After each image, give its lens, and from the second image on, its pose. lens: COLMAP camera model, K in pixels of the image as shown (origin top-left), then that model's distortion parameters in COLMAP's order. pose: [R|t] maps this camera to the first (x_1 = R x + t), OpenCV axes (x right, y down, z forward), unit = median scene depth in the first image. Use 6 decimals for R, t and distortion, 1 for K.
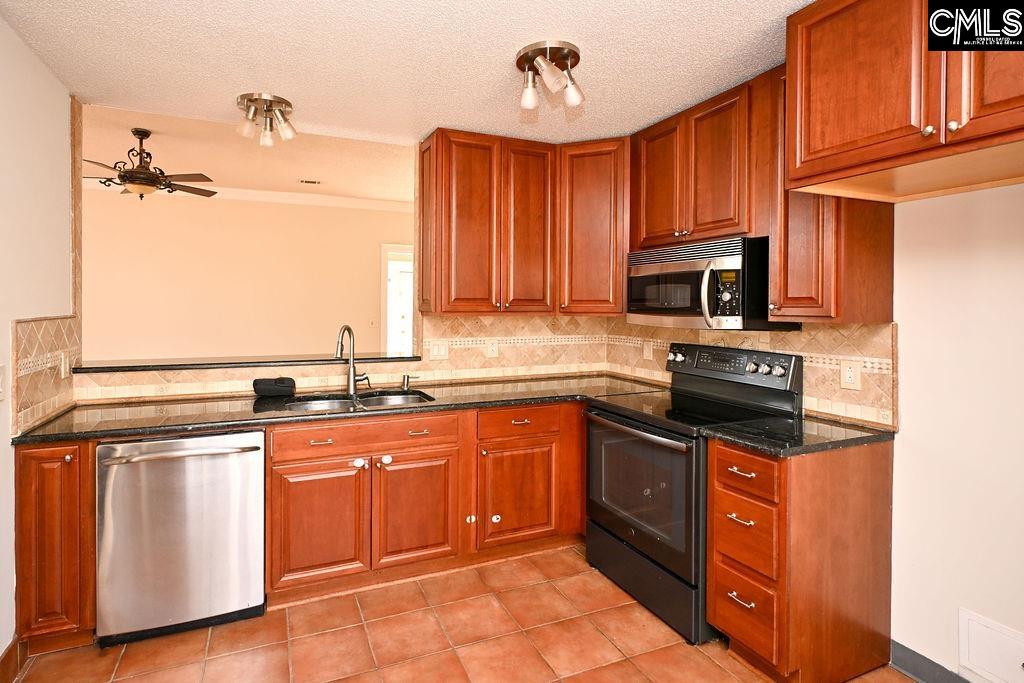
lens RADIAL K [[528.0, 0, 471.5], [0, 528.0, 301.0], [0, 0, 1]] dist [0.002018, 0.000091]
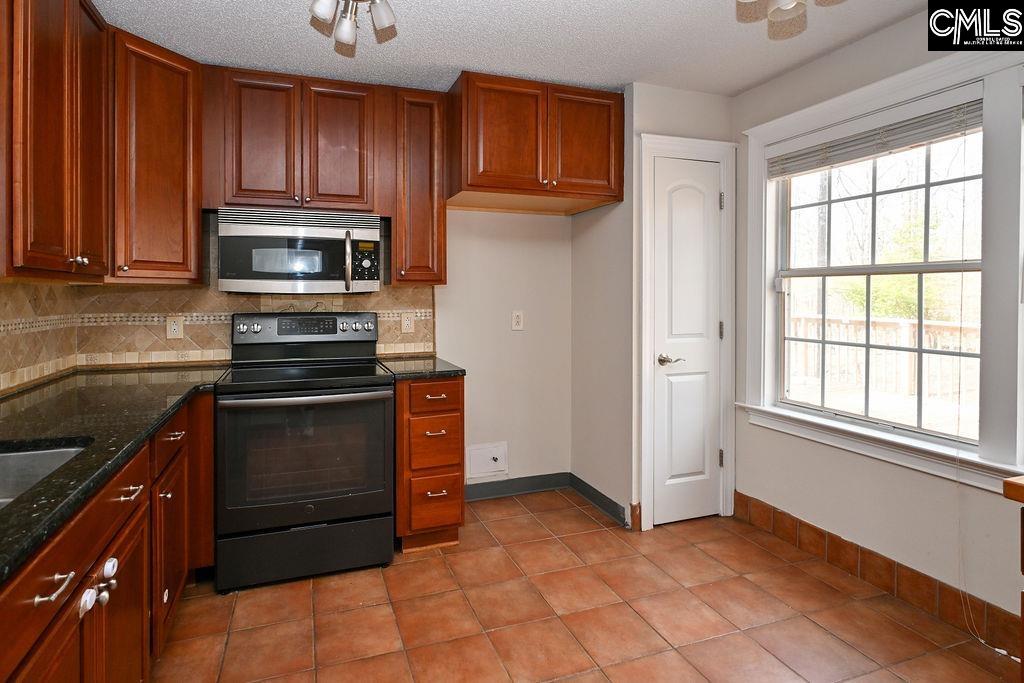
lens RADIAL K [[528.4, 0, 496.0], [0, 528.4, 294.1], [0, 0, 1]] dist [0.000591, -0.000167]
pose [[0.036233, -0.003696, 0.999337, -0.637352], [-0.003154, 0.999988, 0.003813, 0.051135], [-0.999338, -0.003290, 0.036221, 0.648451]]
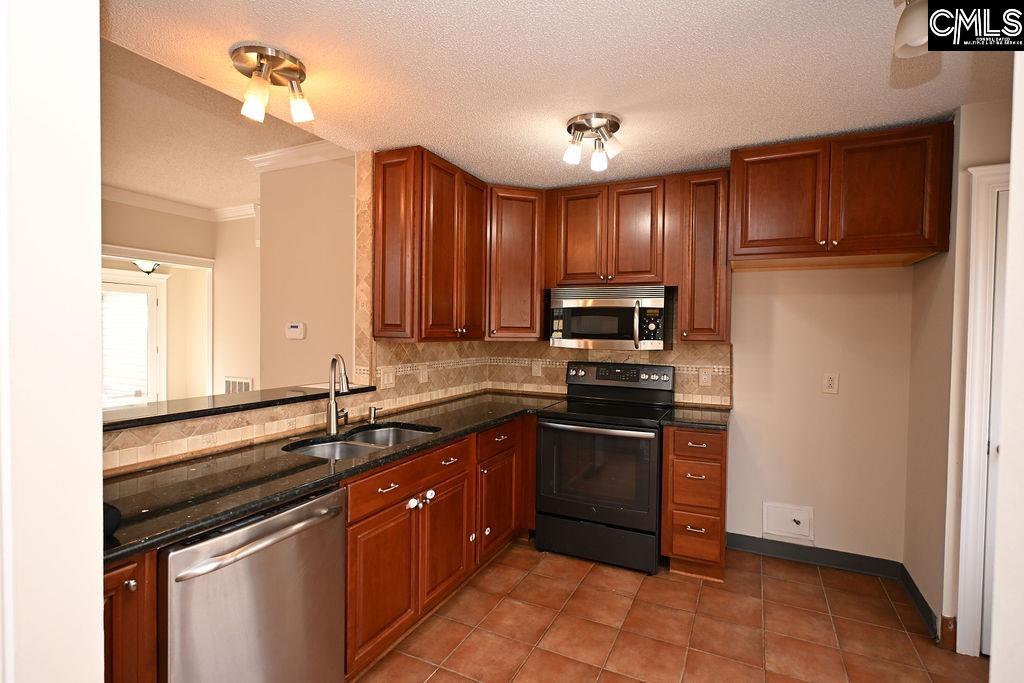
lens RADIAL K [[516.5, 0, 512.8], [0, 516.5, 336.8], [0, 0, 1]] dist [0.003665, 0.000759]
pose [[0.736474, -0.003184, 0.676458, -0.693394], [-0.014611, 0.999681, 0.020613, -0.004262], [-0.676308, -0.025065, 0.736192, 0.228072]]
